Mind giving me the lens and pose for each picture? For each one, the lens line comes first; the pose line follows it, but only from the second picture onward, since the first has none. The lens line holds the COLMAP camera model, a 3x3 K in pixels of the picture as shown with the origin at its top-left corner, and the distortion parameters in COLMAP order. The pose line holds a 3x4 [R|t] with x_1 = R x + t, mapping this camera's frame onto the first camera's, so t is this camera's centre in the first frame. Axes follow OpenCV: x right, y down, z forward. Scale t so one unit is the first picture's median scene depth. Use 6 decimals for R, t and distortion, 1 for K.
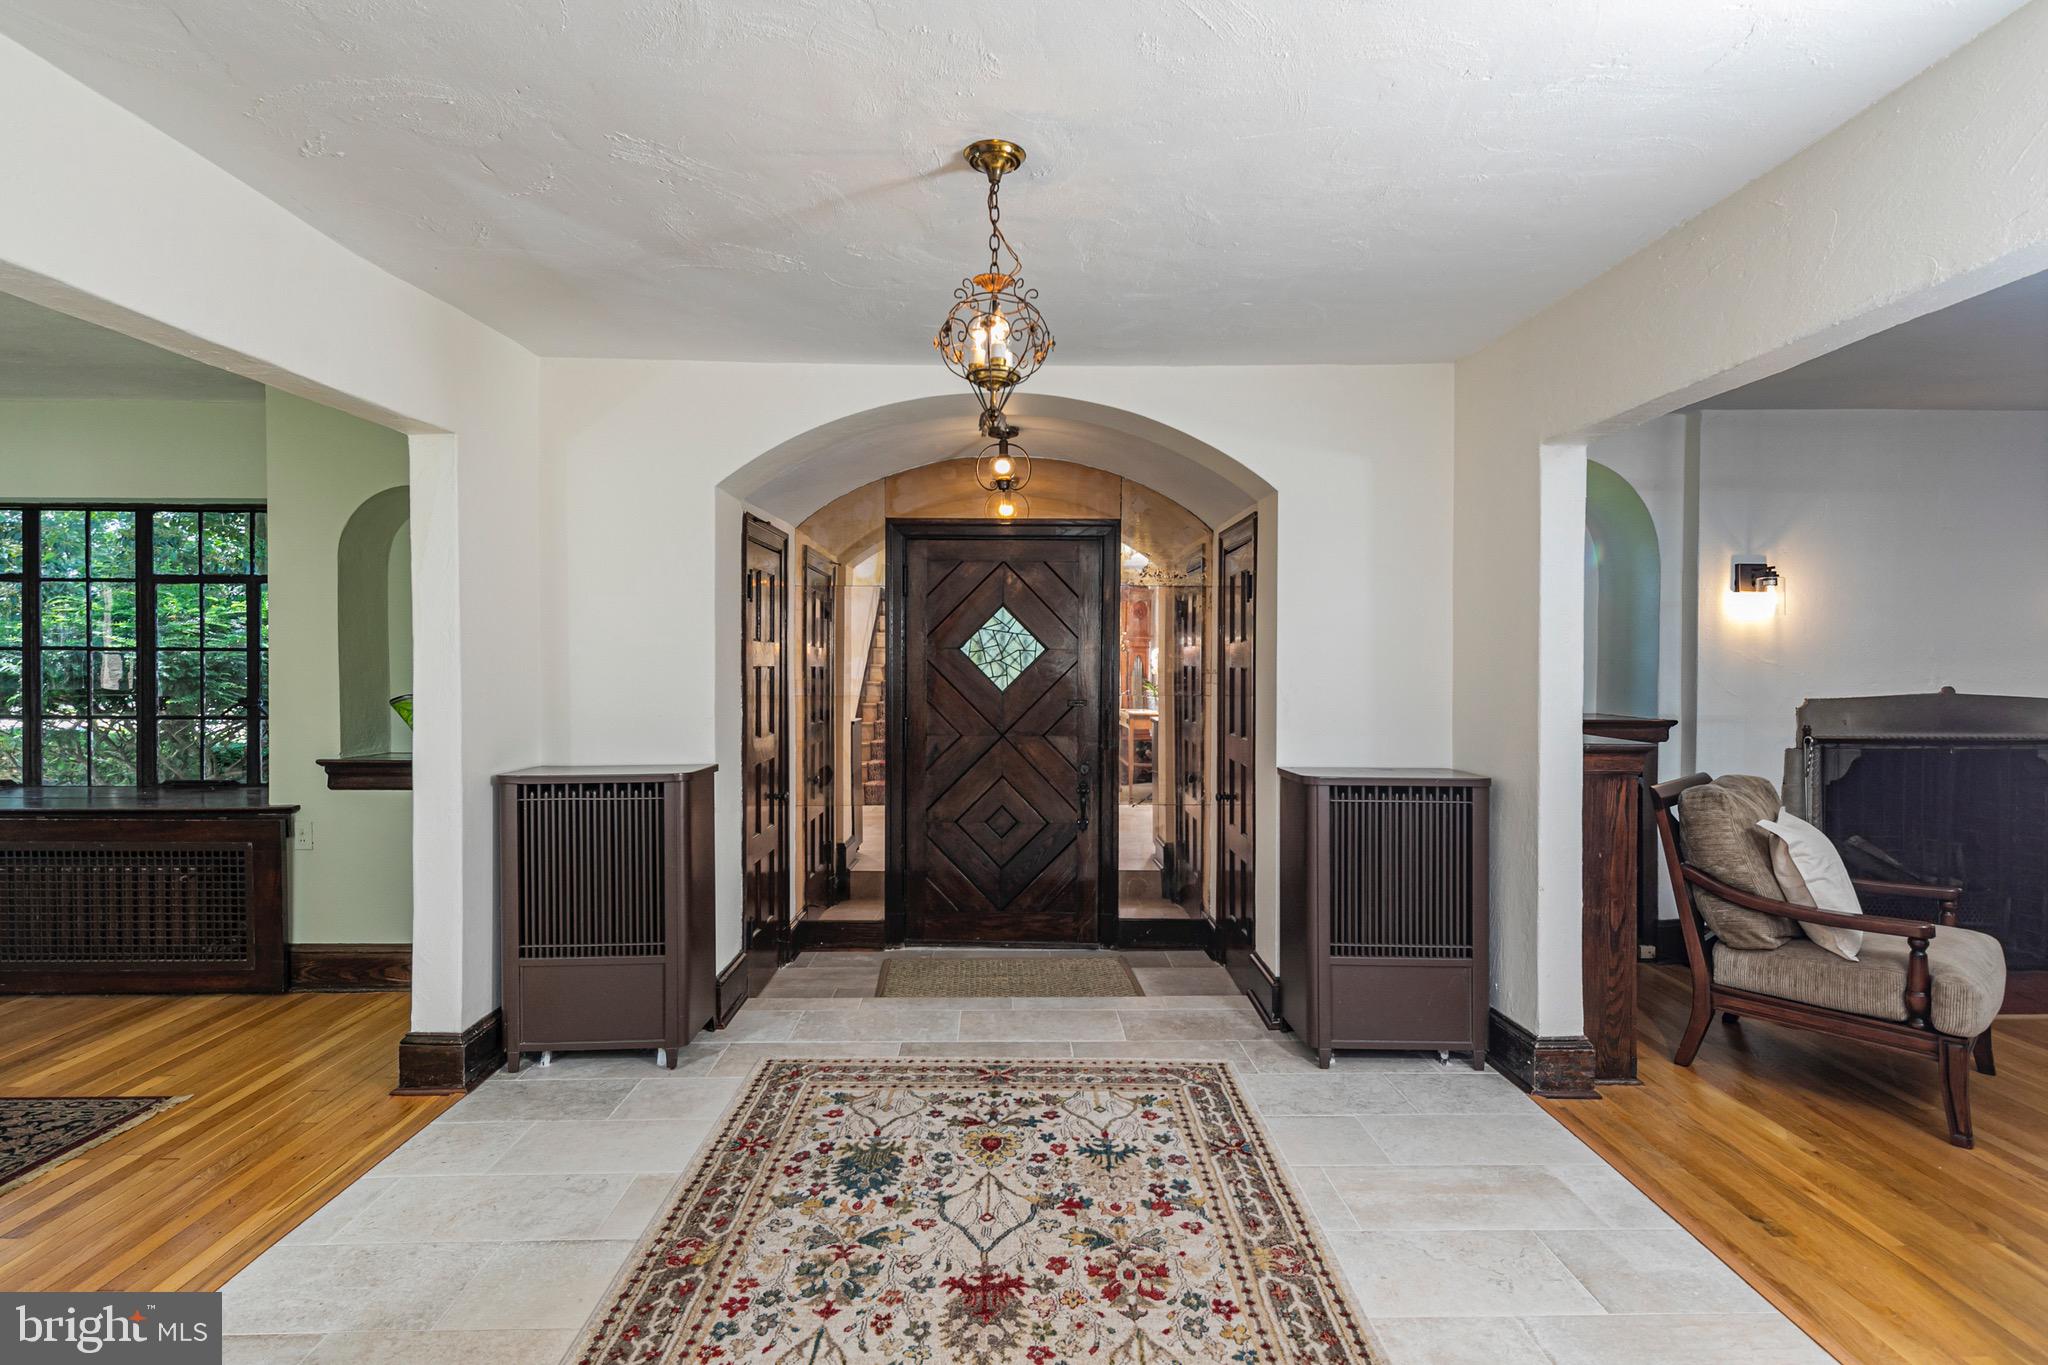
lens RADIAL K [[977.4, 0, 992.8], [0, 977.4, 679.0], [0, 0, 1]] dist [0.007815, 0.000055]
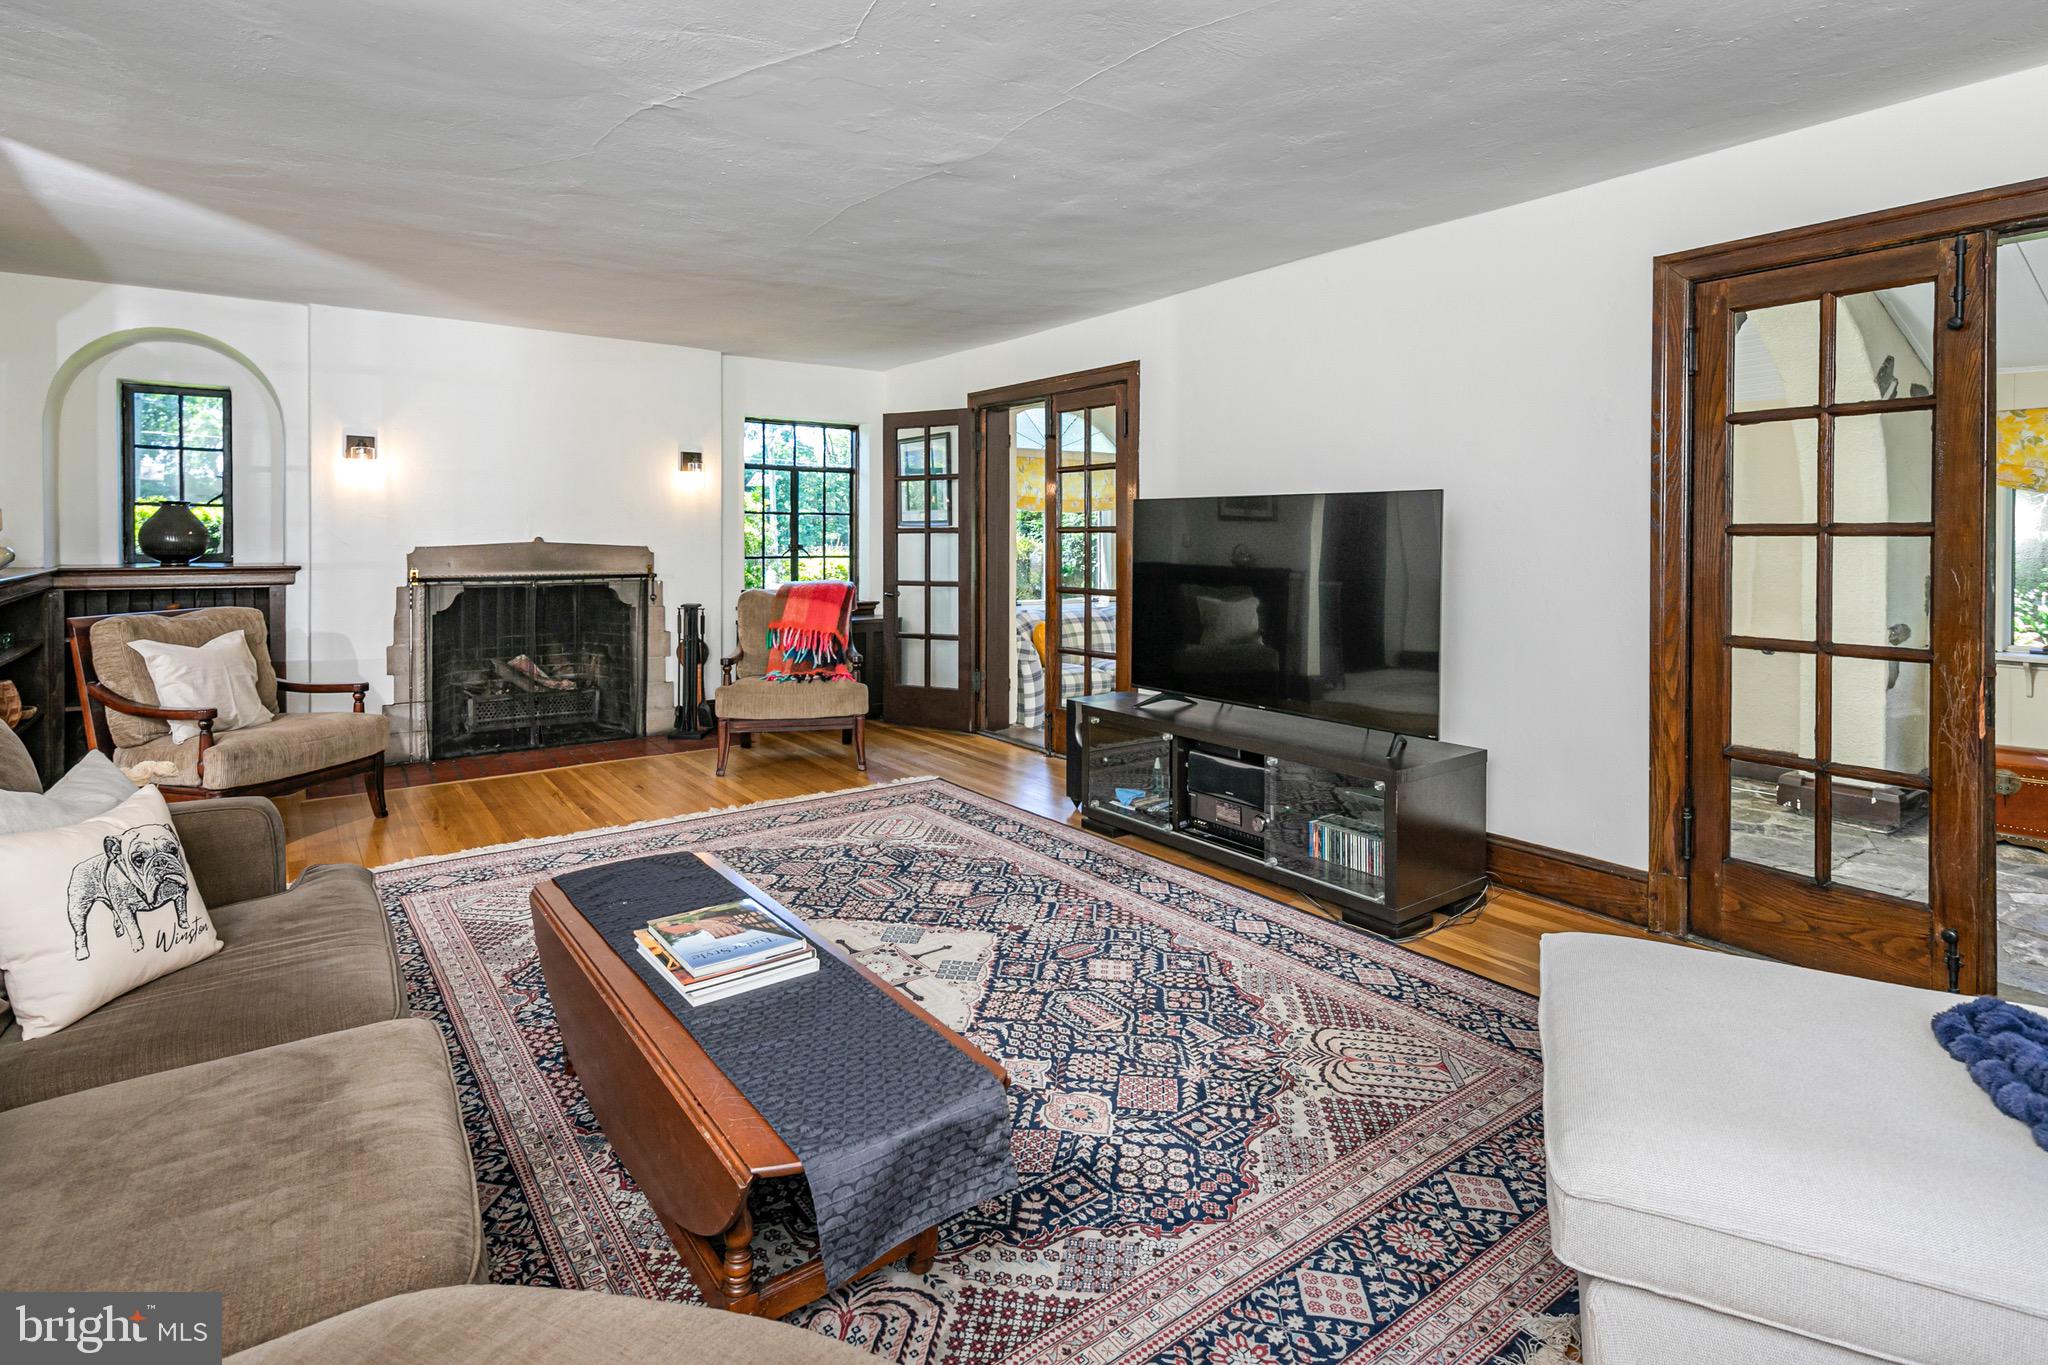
lens RADIAL K [[996.2, 0, 1014.3], [0, 996.2, 550.4], [0, 0, 1]] dist [0.012952, 0.000604]
pose [[0.809700, -0.007505, 0.586796, 0.689527], [0.007698, 0.999968, 0.002168, 0.027851], [-0.586793, 0.002761, 0.809732, -0.467303]]
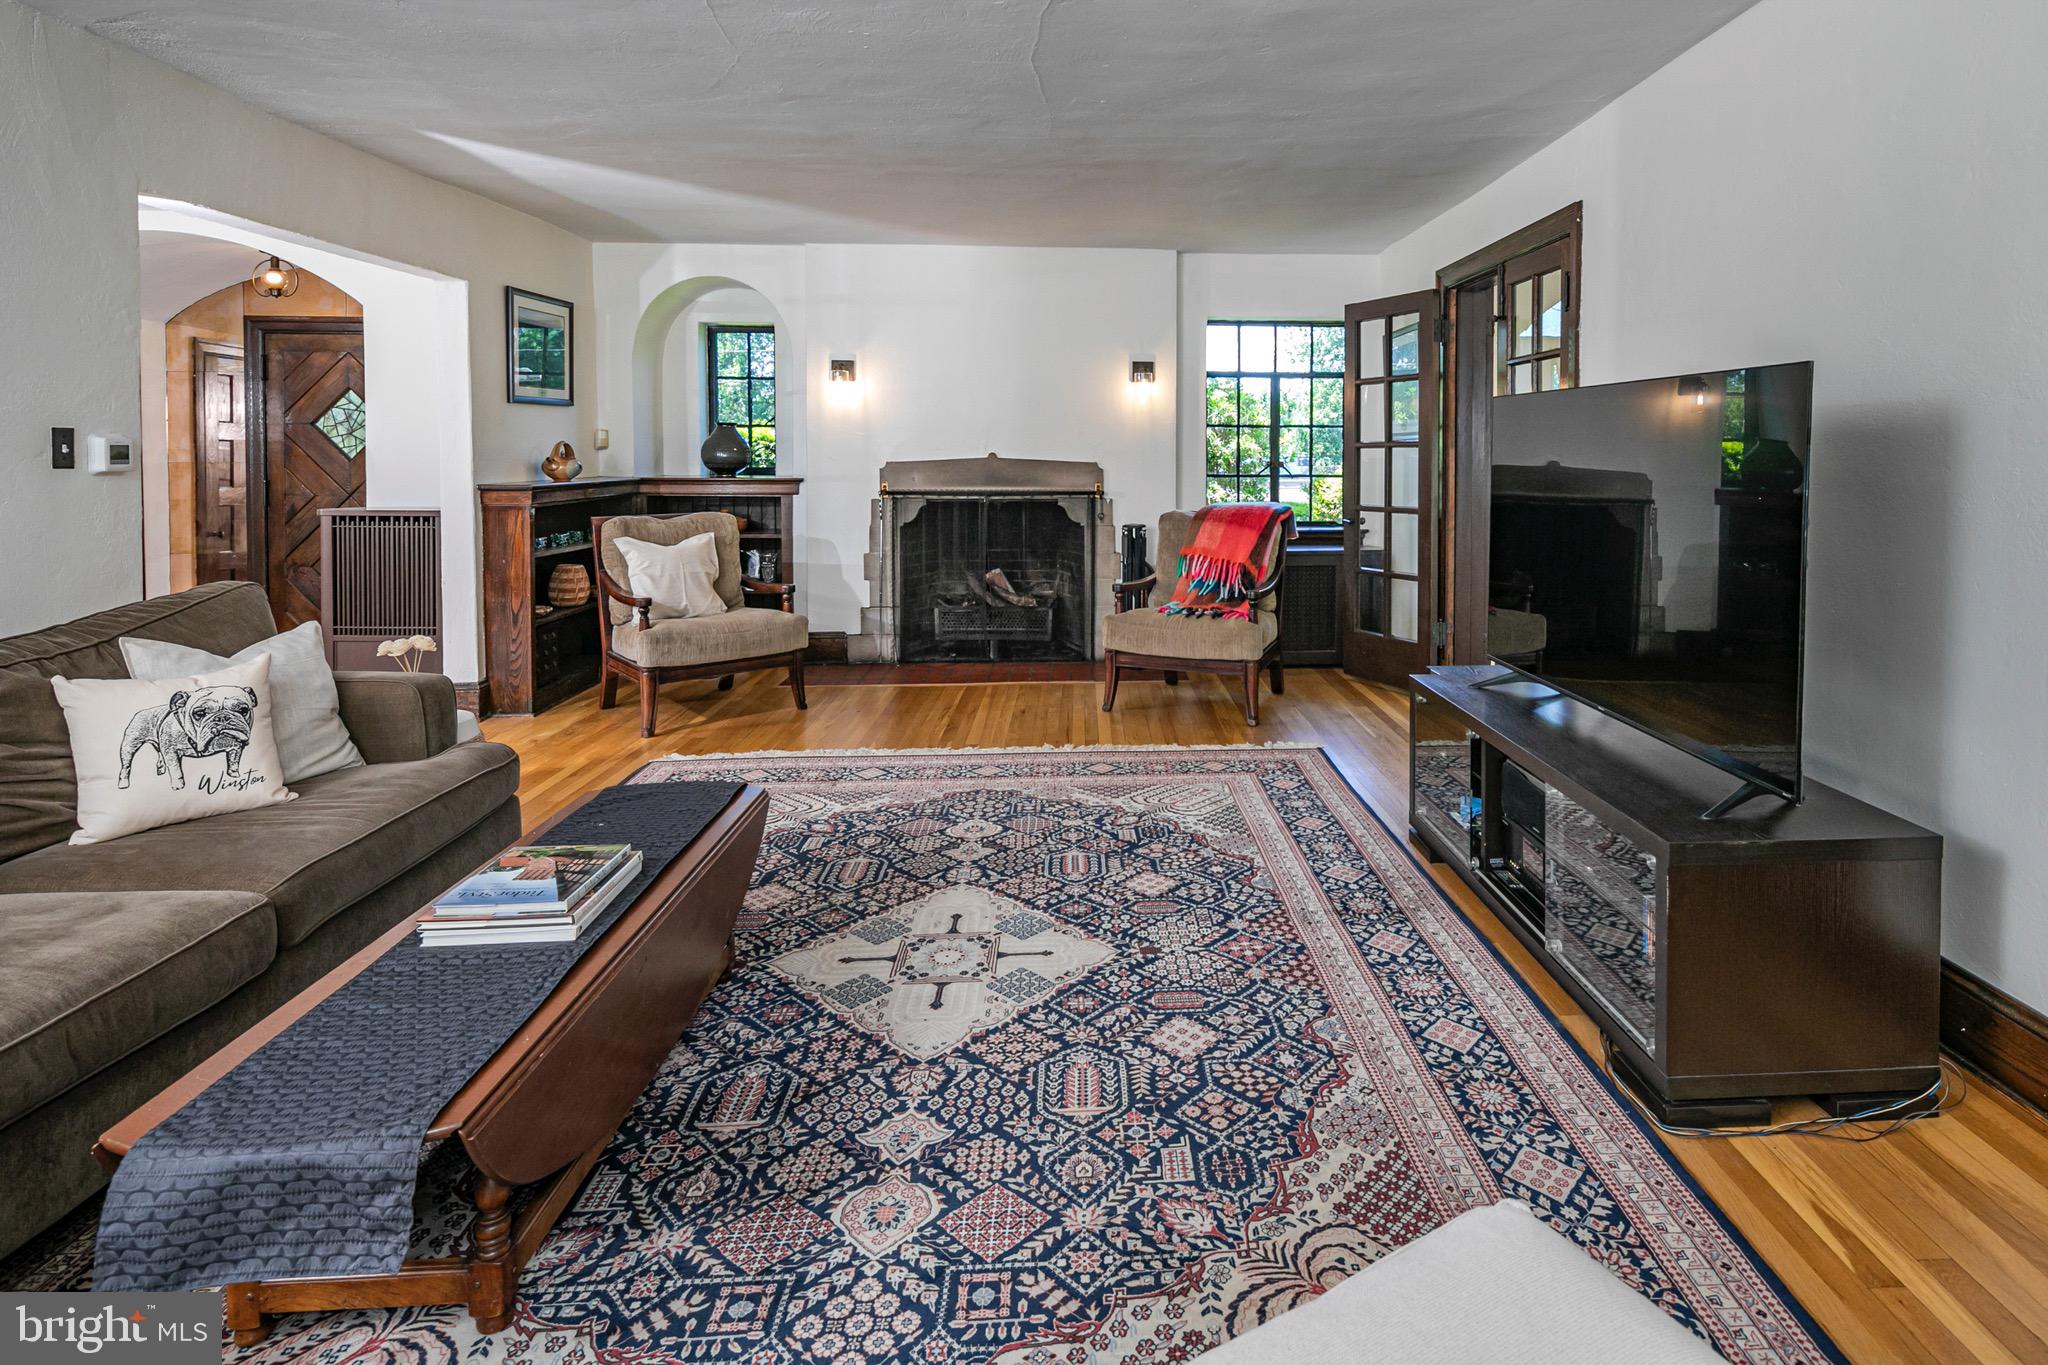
lens RADIAL K [[1089.0, 0, 1052.8], [0, 1089.0, 486.6], [0, 0, 1]] dist [0.005750, 0.001663]
pose [[0.997807, -0.001559, 0.066167, 0.943058], [0.000559, 0.999885, 0.015124, 0.031325], [-0.066183, -0.015054, 0.997694, -0.482349]]
